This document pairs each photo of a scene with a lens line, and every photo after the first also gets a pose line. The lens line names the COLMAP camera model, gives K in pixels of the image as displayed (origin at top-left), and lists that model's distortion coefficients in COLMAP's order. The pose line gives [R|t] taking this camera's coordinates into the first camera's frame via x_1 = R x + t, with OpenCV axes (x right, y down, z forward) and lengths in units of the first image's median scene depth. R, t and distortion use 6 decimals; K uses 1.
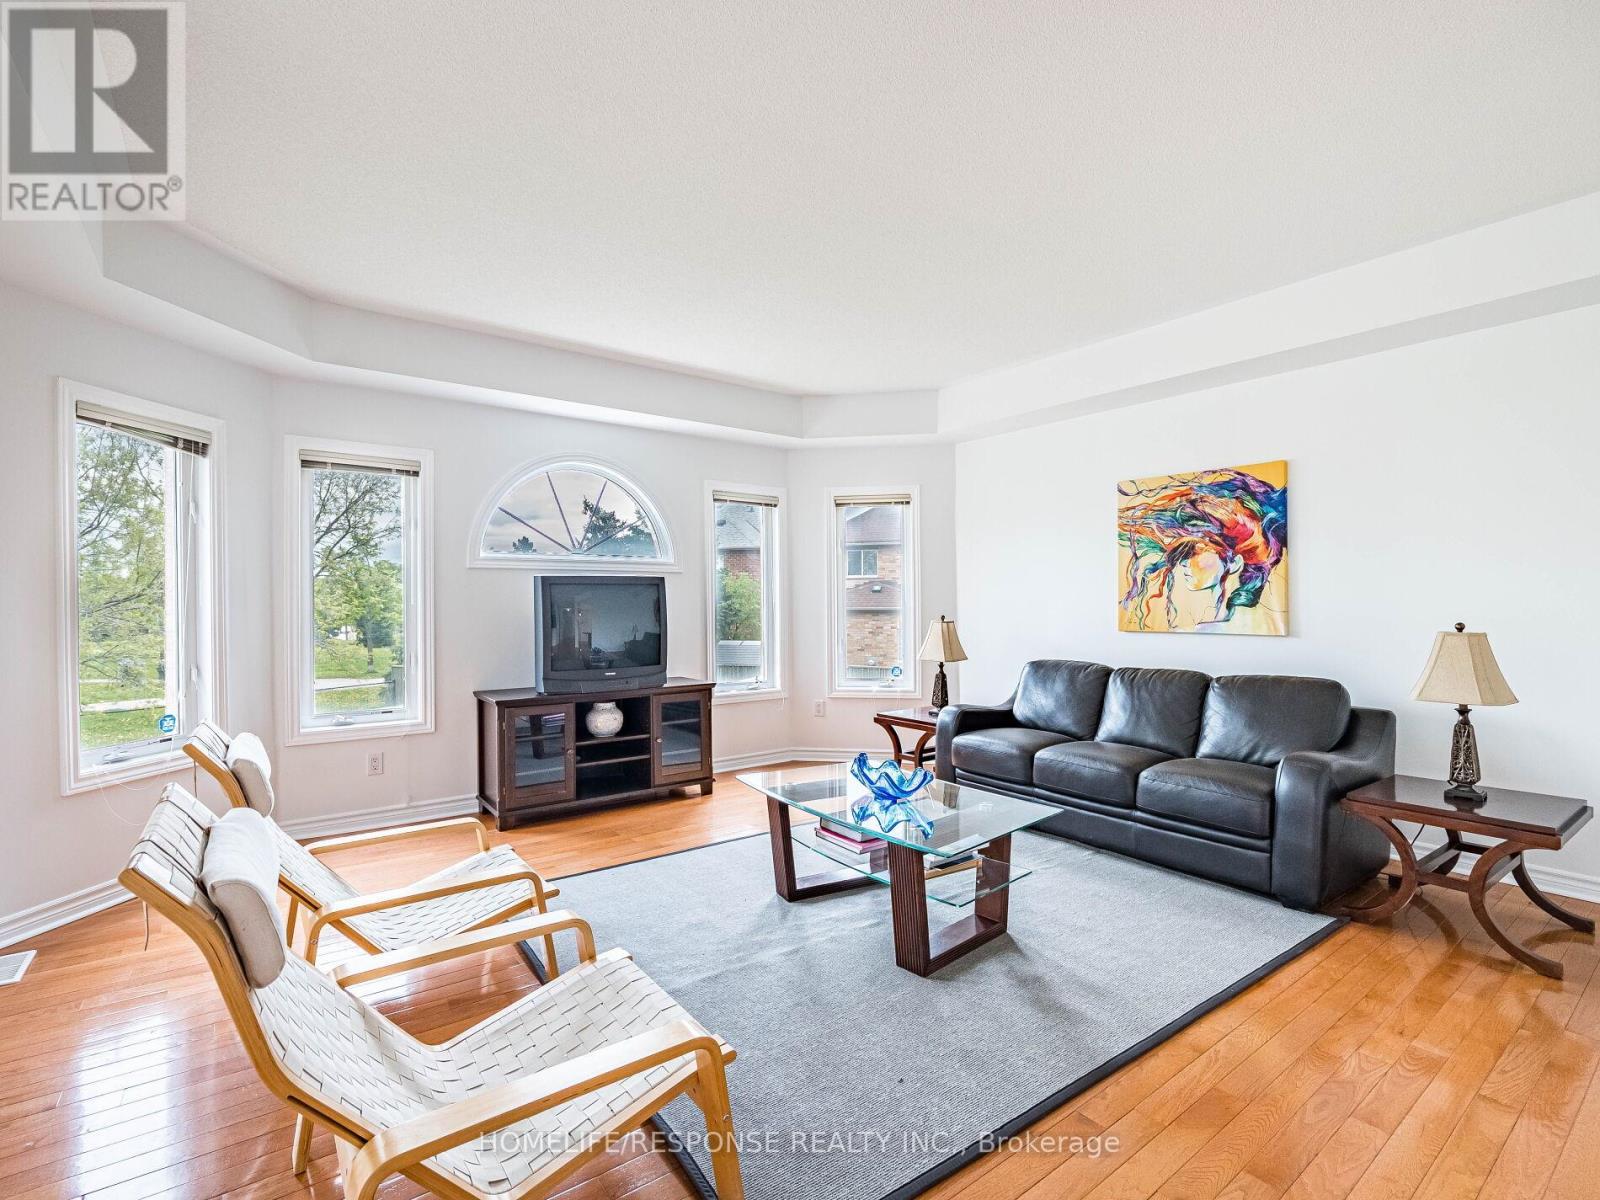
lens RADIAL K [[744.0, 0, 800.0], [0, 744.0, 600.0], [0, 0, 1]] dist [-0.001421, 0.000071]
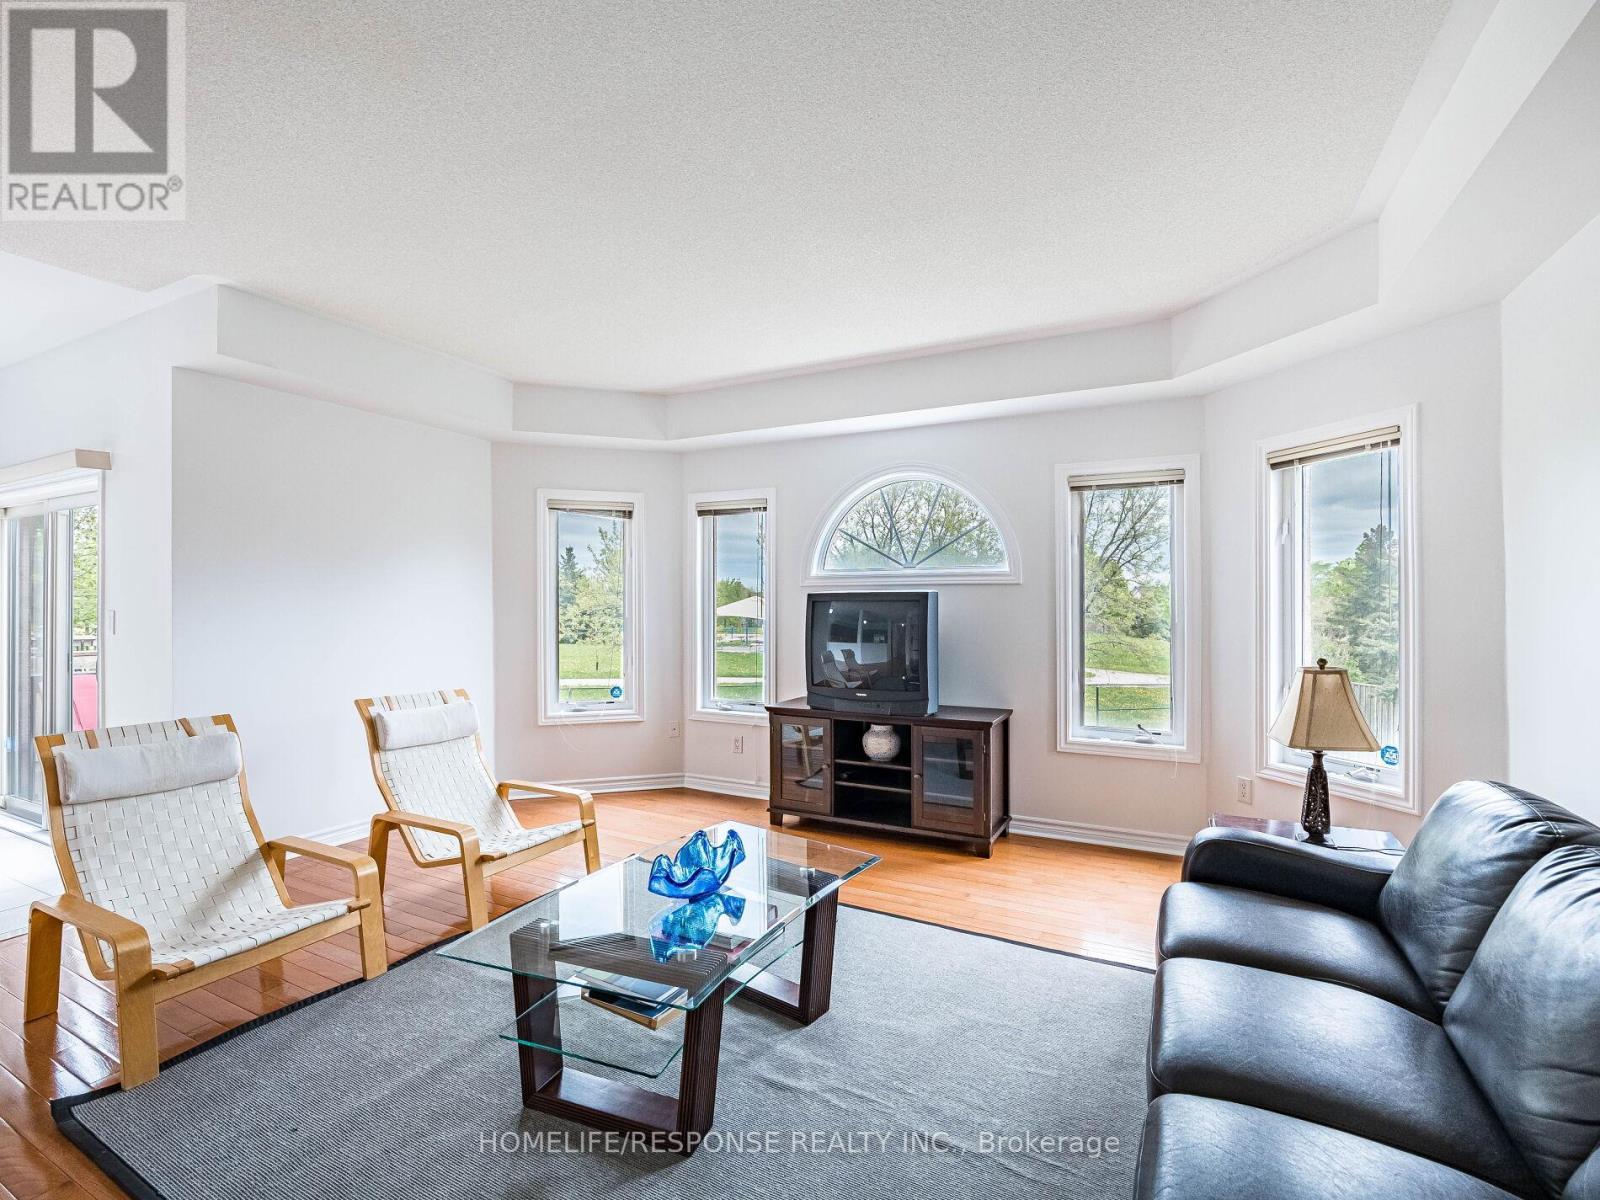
lens RADIAL K [[740.5, 0, 794.0], [0, 740.5, 616.3], [0, 0, 1]] dist [-0.003414, 0.000051]
pose [[0.445289, 0.012577, -0.895299, 0.536702], [-0.004276, 0.999920, 0.011920, -0.012098], [0.895377, -0.001480, 0.445307, 0.477520]]
